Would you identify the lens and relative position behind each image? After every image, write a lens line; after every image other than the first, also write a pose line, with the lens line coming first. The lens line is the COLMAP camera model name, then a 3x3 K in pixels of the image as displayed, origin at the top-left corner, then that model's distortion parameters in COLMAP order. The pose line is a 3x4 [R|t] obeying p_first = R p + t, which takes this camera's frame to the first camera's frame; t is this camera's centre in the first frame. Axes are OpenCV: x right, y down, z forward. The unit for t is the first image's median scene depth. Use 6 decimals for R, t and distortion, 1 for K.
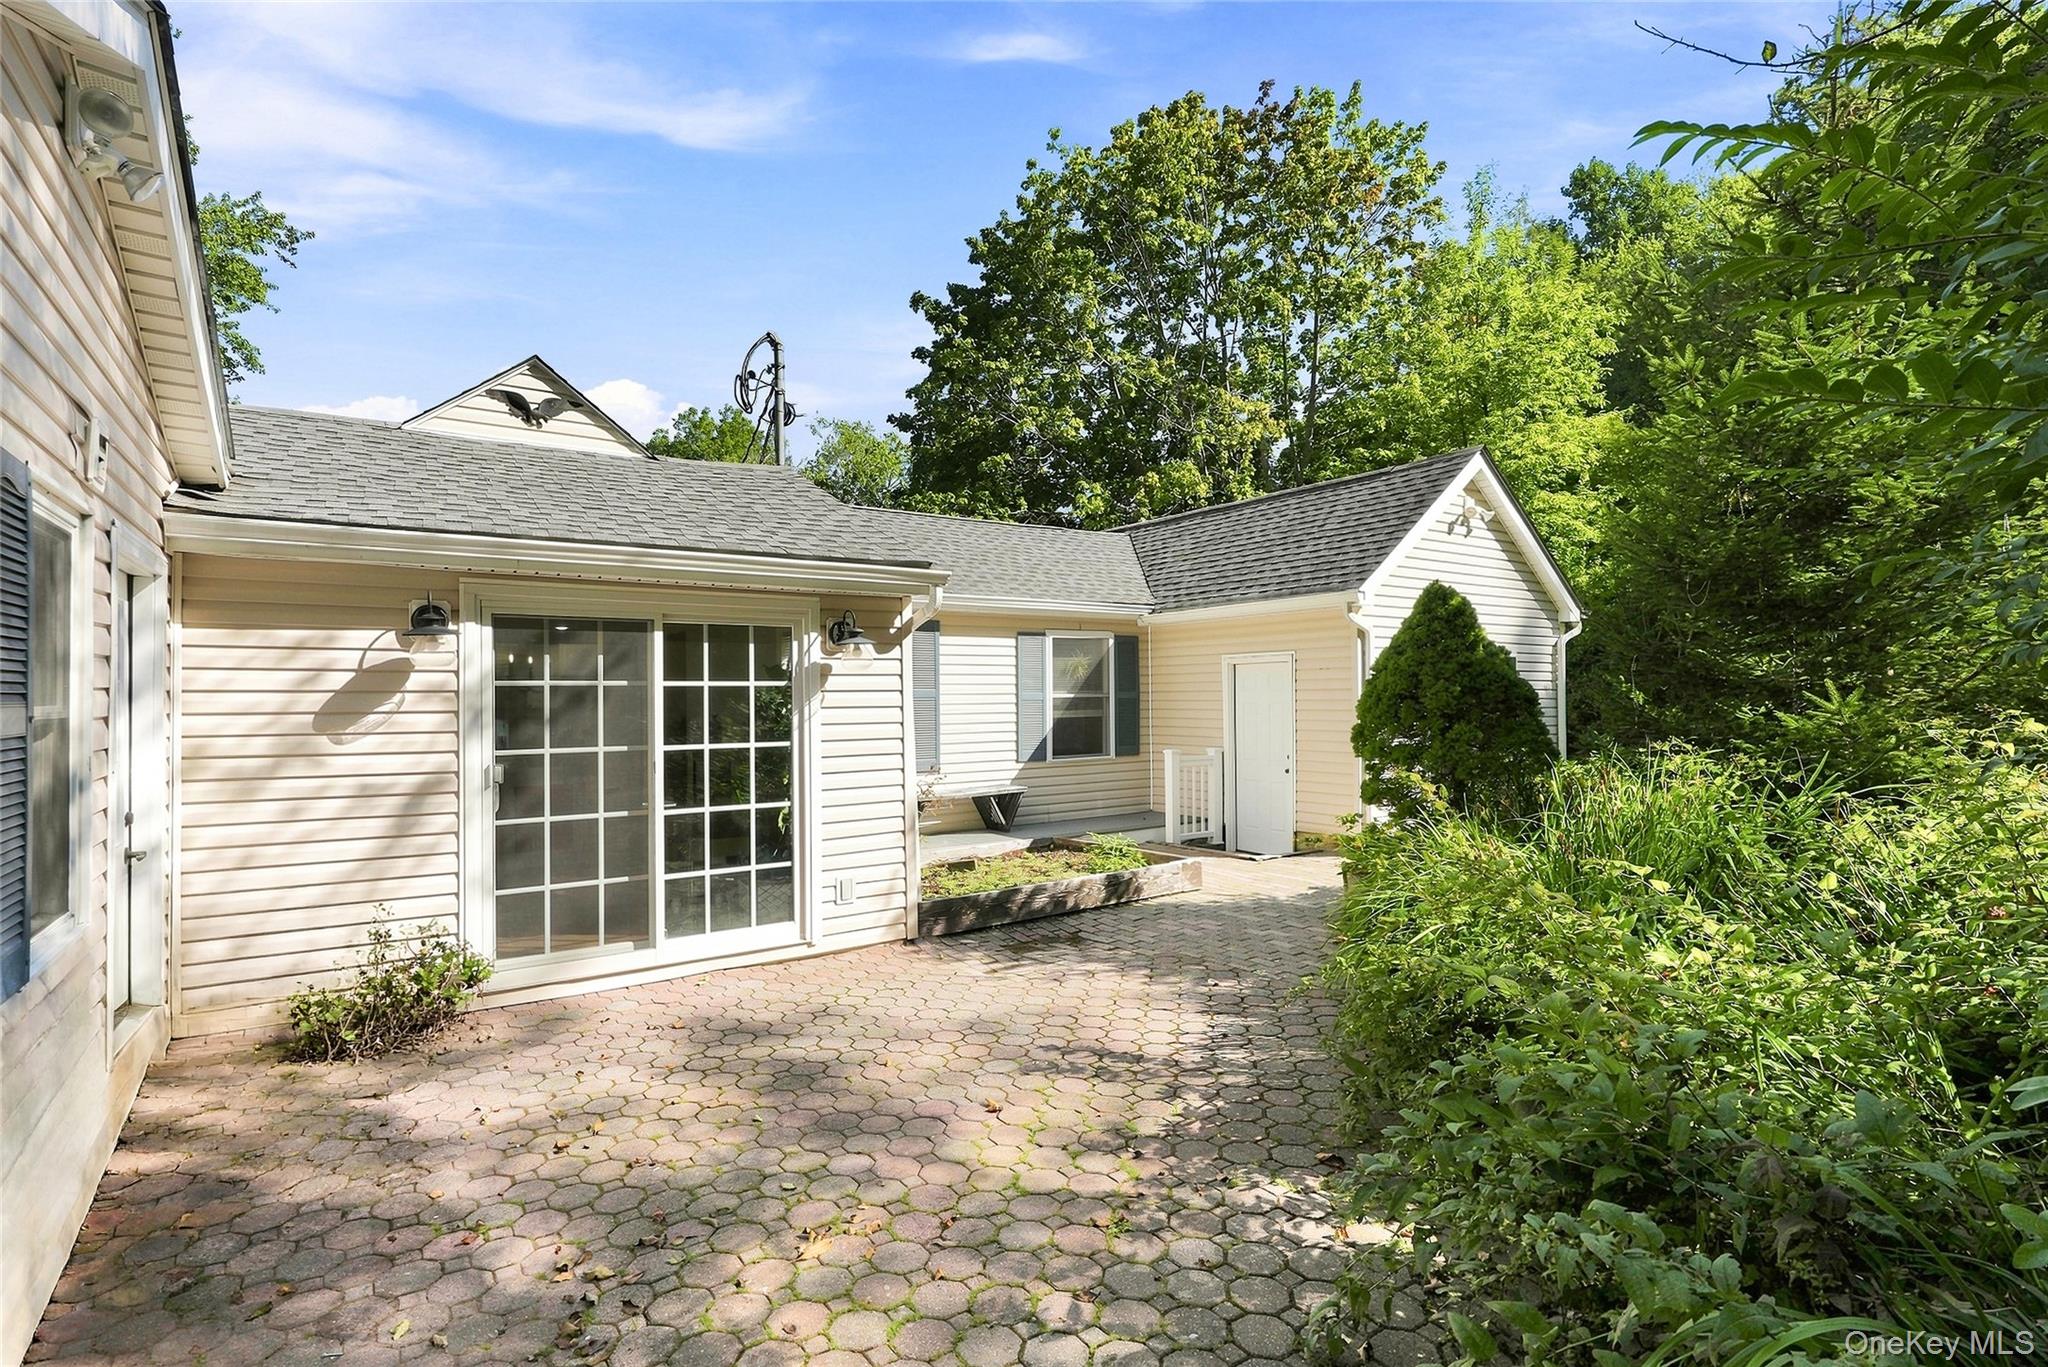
lens RADIAL K [[942.1, 0, 1024.0], [0, 942.1, 683.5], [0, 0, 1]] dist [-0.000136, -0.000131]
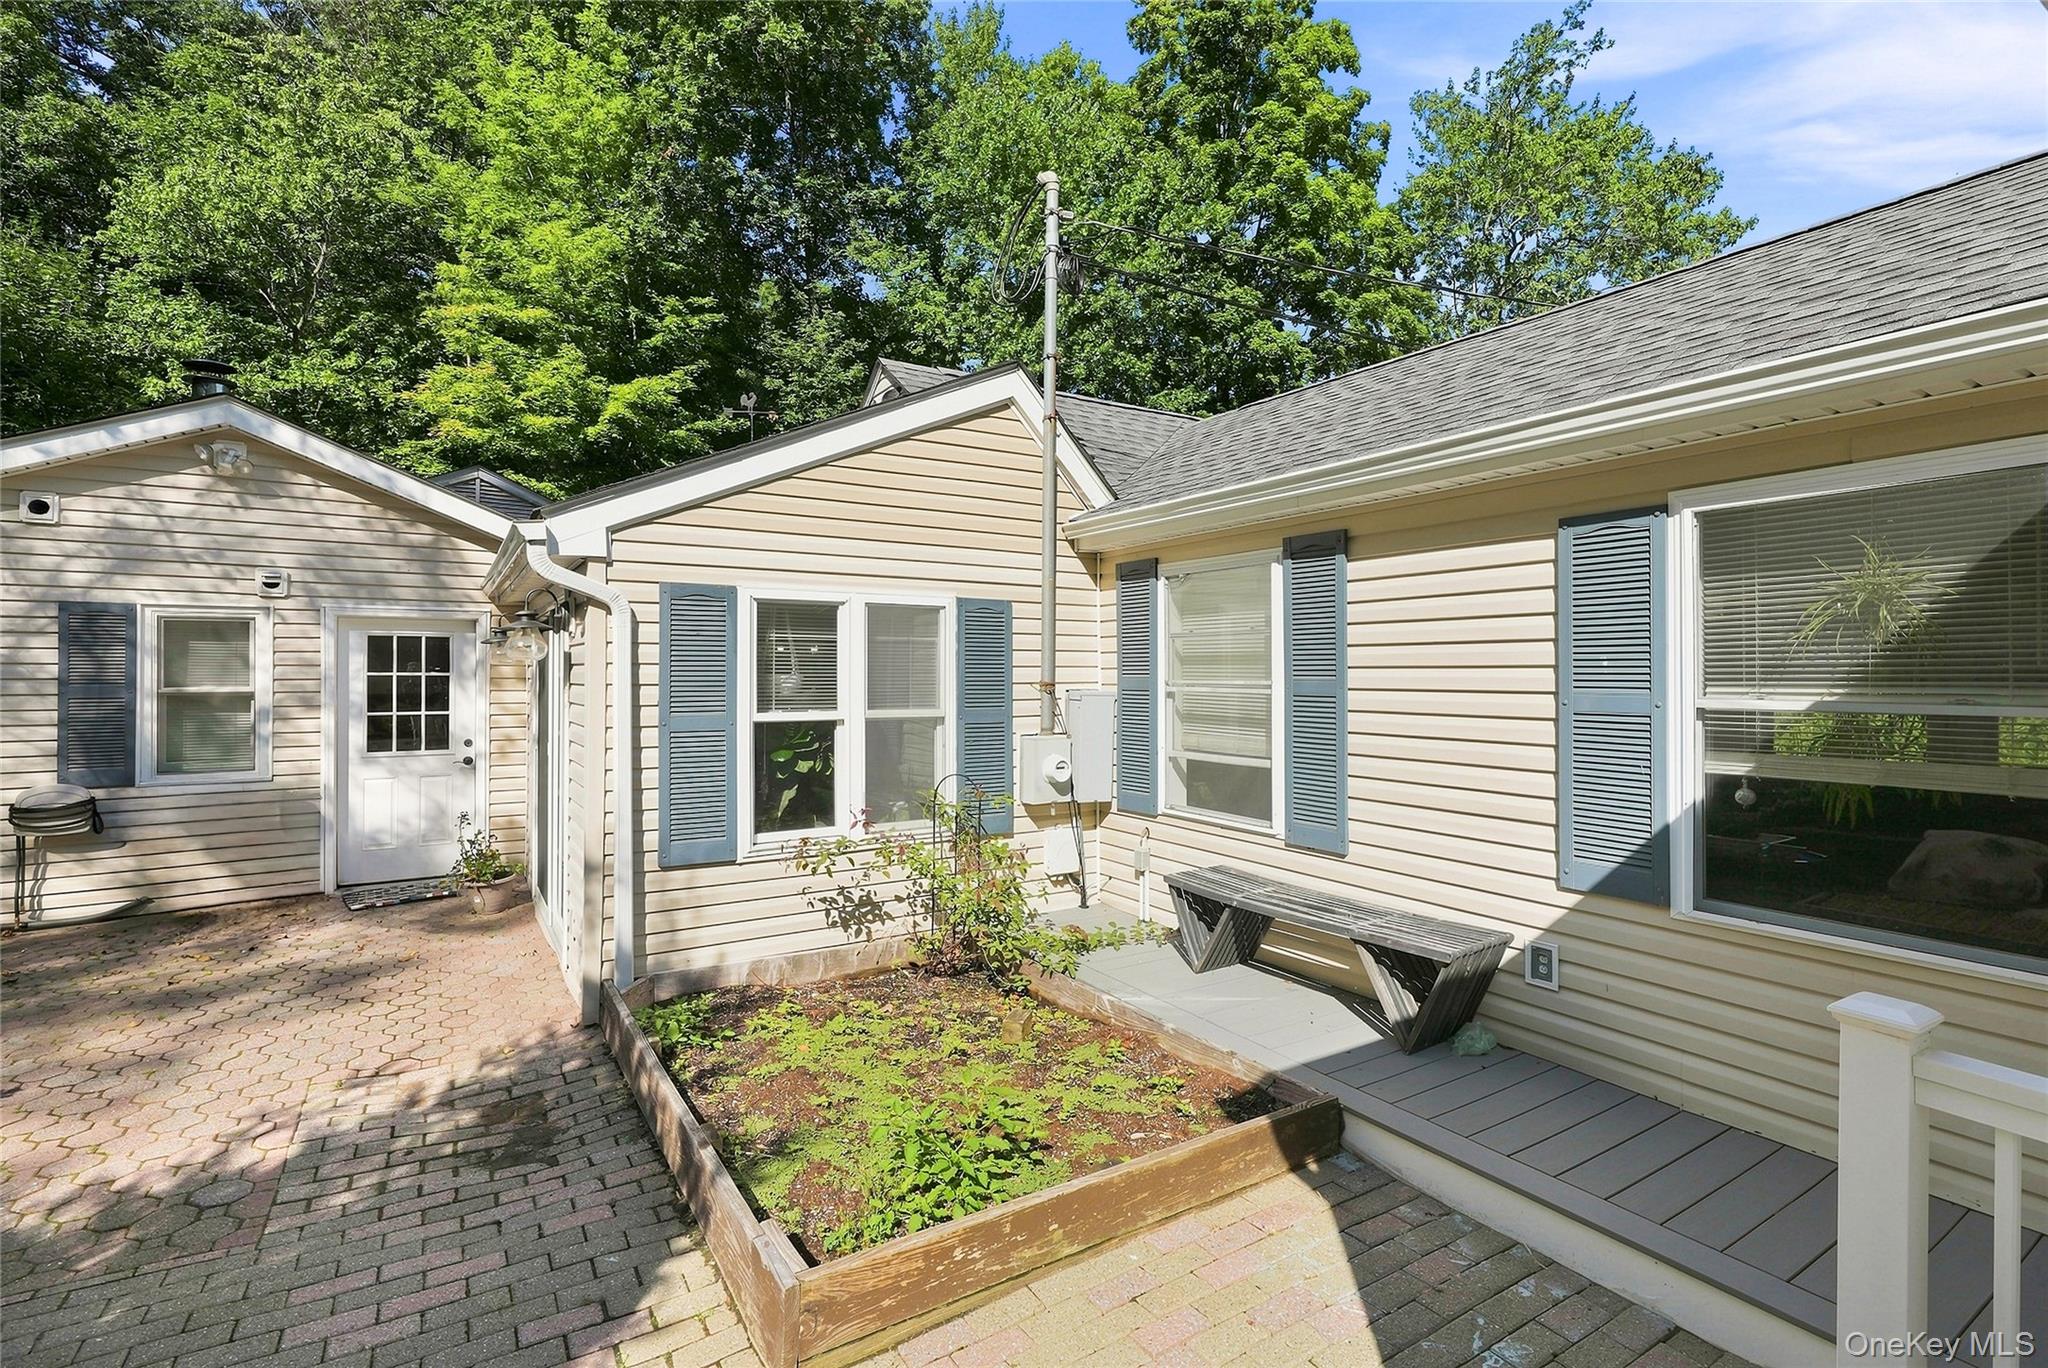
lens RADIAL K [[942.1, 0, 1024.0], [0, 942.1, 684.0], [0, 0, 1]] dist [-0.000136, -0.000131]
pose [[-0.045383, 0.014218, -0.998868, 0.613558], [0.011015, 0.999845, 0.013732, 0.001547], [0.998909, -0.010379, -0.045532, 1.428369]]
